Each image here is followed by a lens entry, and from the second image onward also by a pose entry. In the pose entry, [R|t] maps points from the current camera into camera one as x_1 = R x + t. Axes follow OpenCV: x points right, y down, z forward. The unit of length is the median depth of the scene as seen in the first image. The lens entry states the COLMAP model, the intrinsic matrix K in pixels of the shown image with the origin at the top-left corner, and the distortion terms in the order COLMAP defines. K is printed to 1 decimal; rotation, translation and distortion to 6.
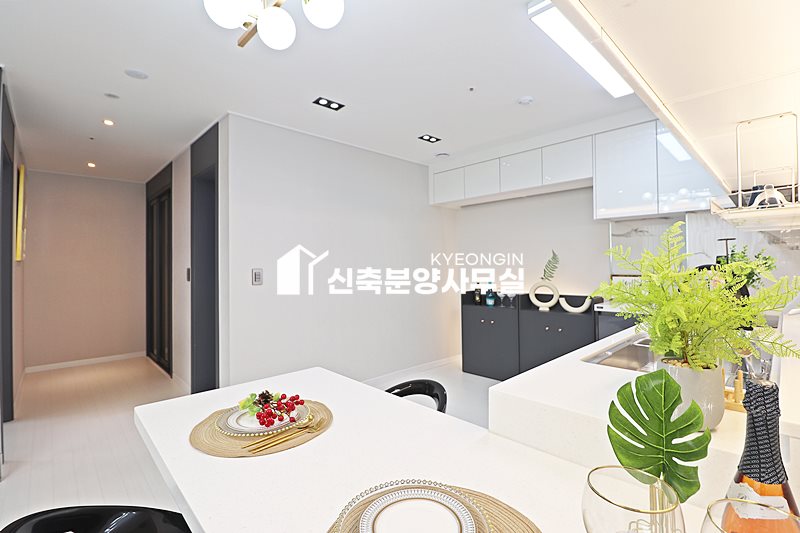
lens RADIAL K [[370.1, 0, 401.9], [0, 370.1, 258.3], [0, 0, 1]] dist [-0.004651, -0.009632]
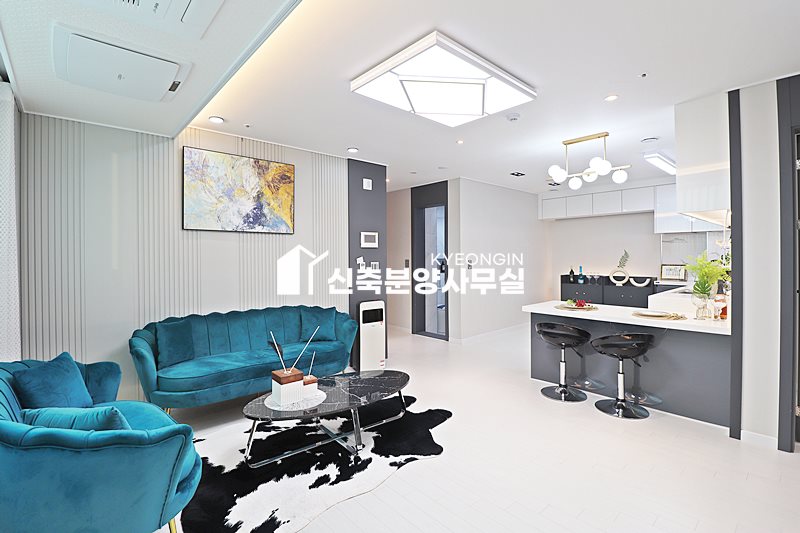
lens RADIAL K [[370.1, 0, 396.9], [0, 370.1, 259.6], [0, 0, 1]] dist [-0.004651, -0.009632]
pose [[0.999234, 0.004448, -0.038880, -0.559754], [-0.003329, 0.999580, 0.028787, -0.023079], [0.038992, -0.028635, 0.998829, -0.711258]]
